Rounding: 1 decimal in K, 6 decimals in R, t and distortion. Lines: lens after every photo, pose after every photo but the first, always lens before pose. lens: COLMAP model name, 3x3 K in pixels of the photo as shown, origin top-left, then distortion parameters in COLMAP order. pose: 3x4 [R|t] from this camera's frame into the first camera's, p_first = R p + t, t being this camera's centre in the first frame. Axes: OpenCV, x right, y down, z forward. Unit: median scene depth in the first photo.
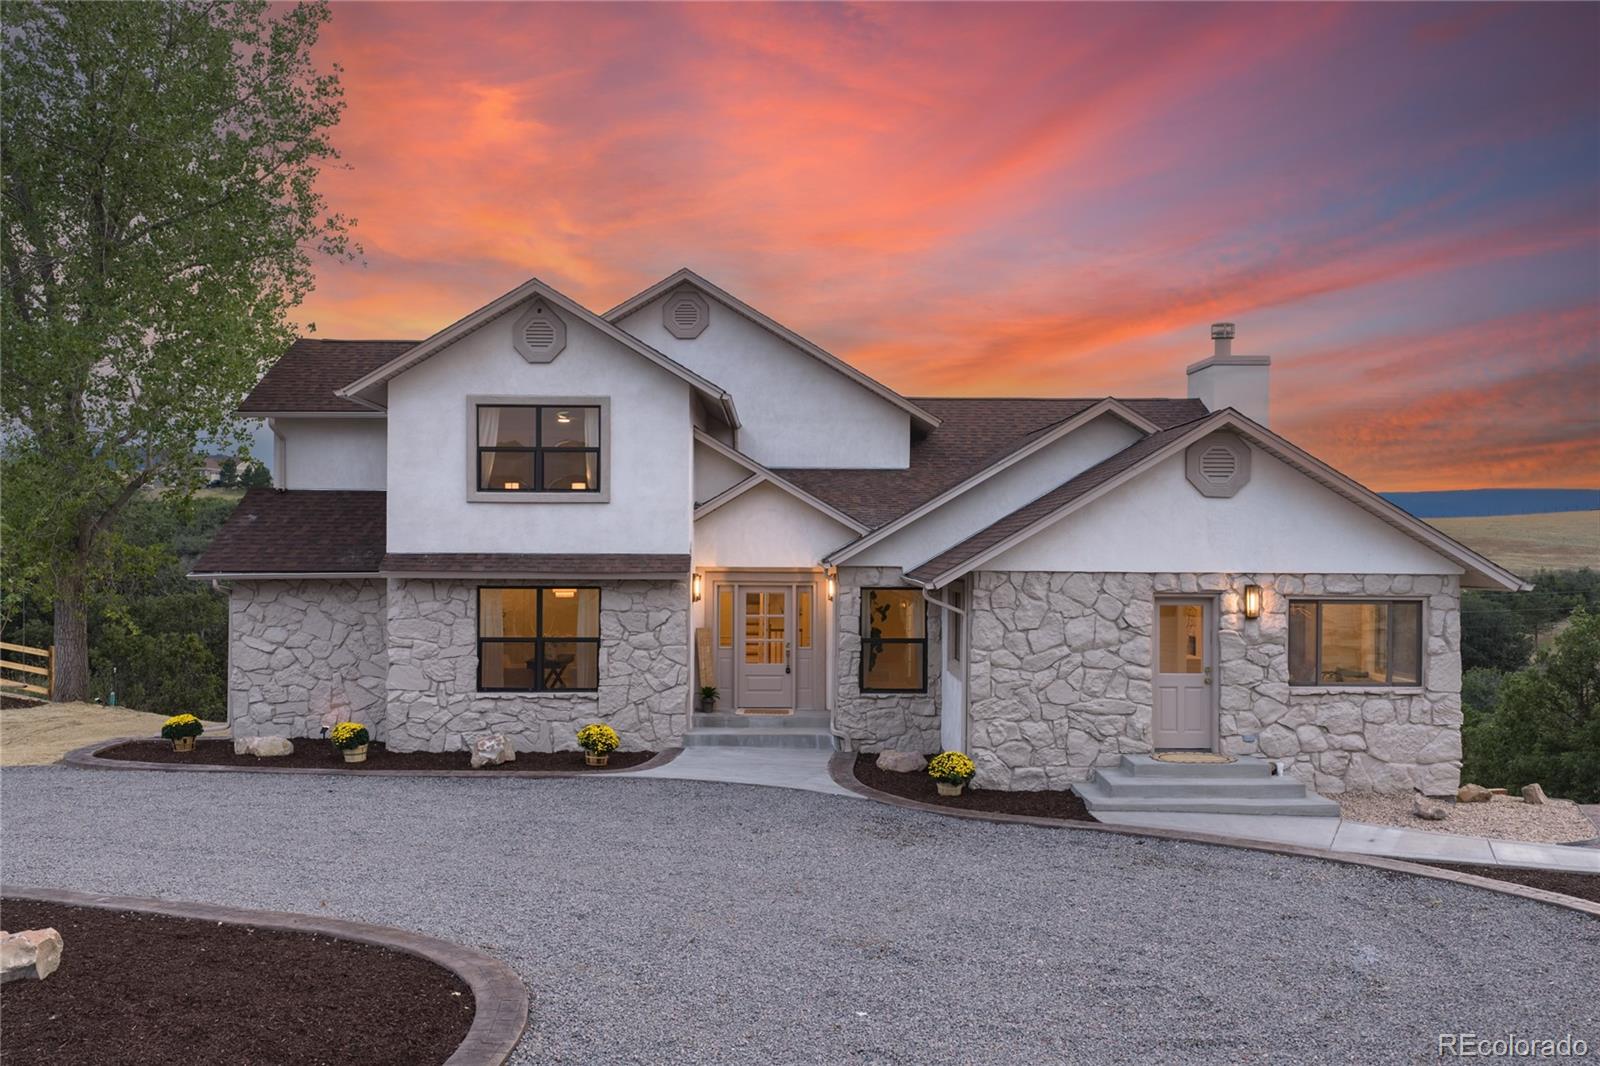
lens RADIAL K [[1365.5, 0, 800.0], [0, 1365.5, 533.0], [0, 0, 1]] dist [-0.000699, -0.003040]
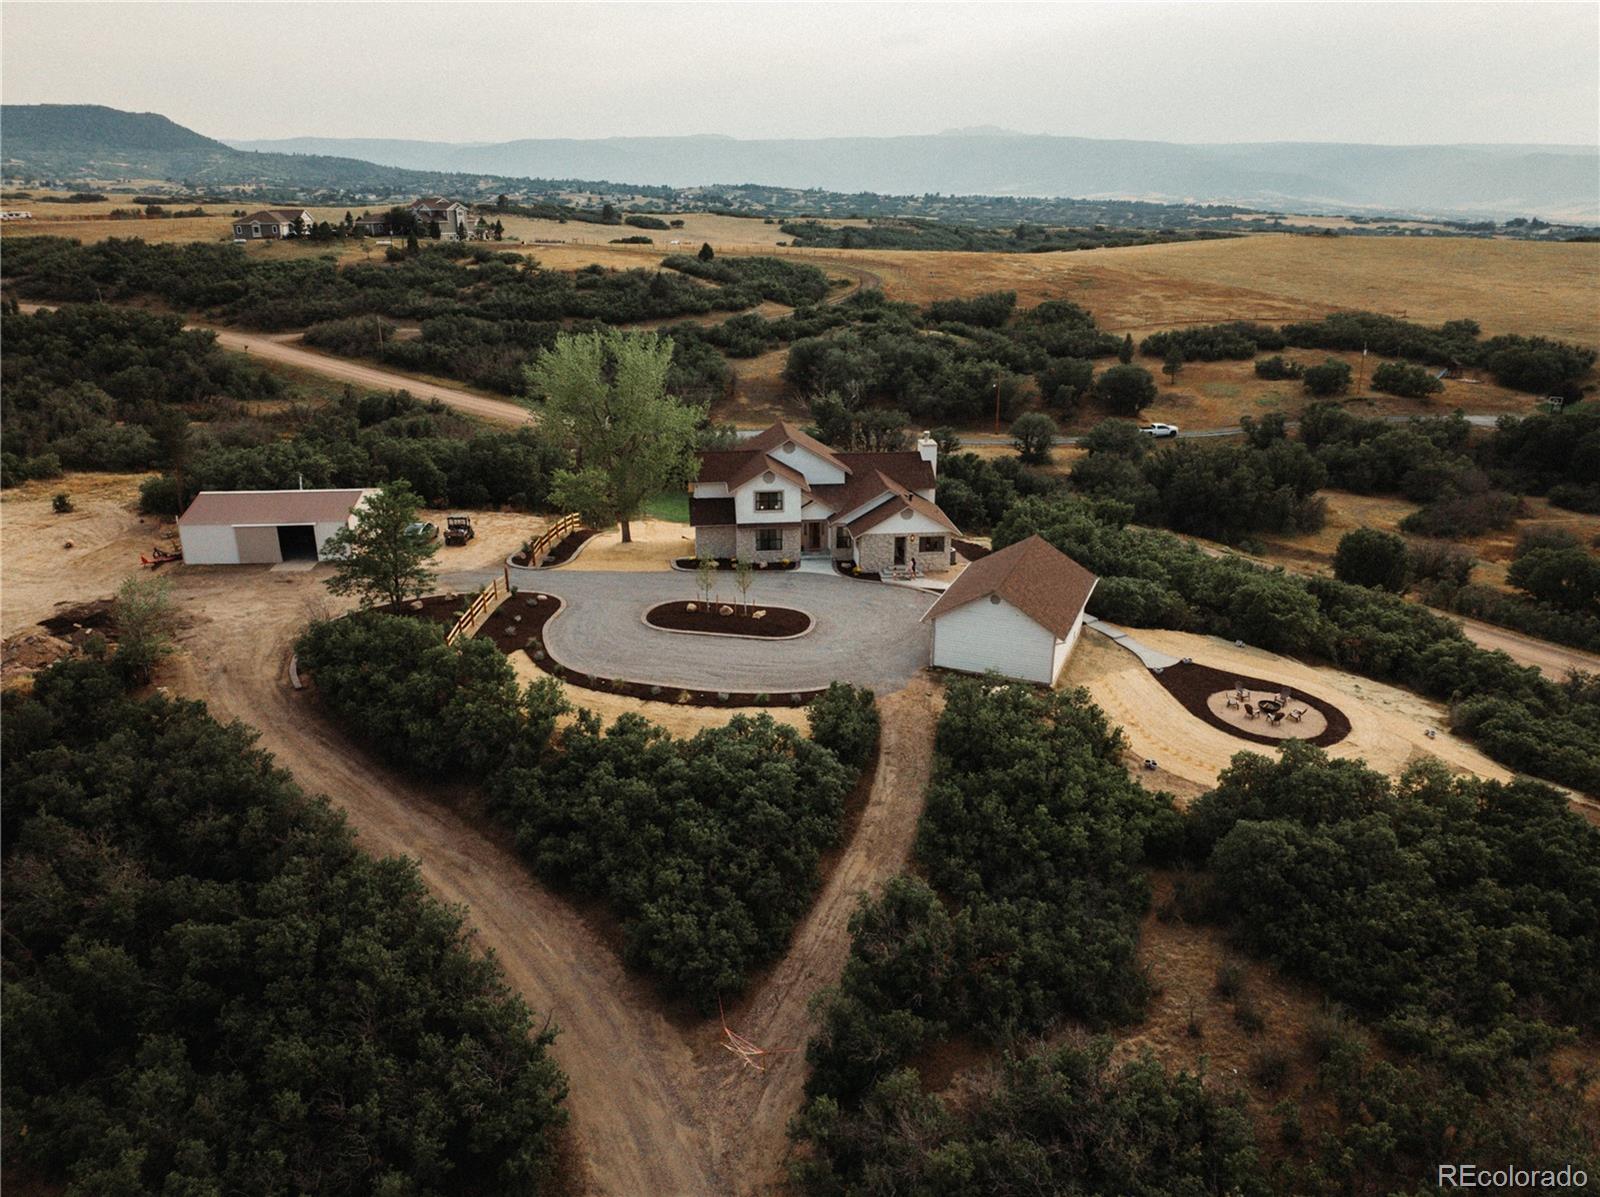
lens RADIAL K [[1061.1, 0, 800.0], [0, 1061.1, 598.5], [0, 0, 1]] dist [-0.002142, -0.000291]
pose [[0.995940, -0.019676, 0.087841, -0.476058], [-0.010907, 0.942251, 0.334730, -1.106754], [-0.089354, -0.334329, 0.938211, -2.922987]]
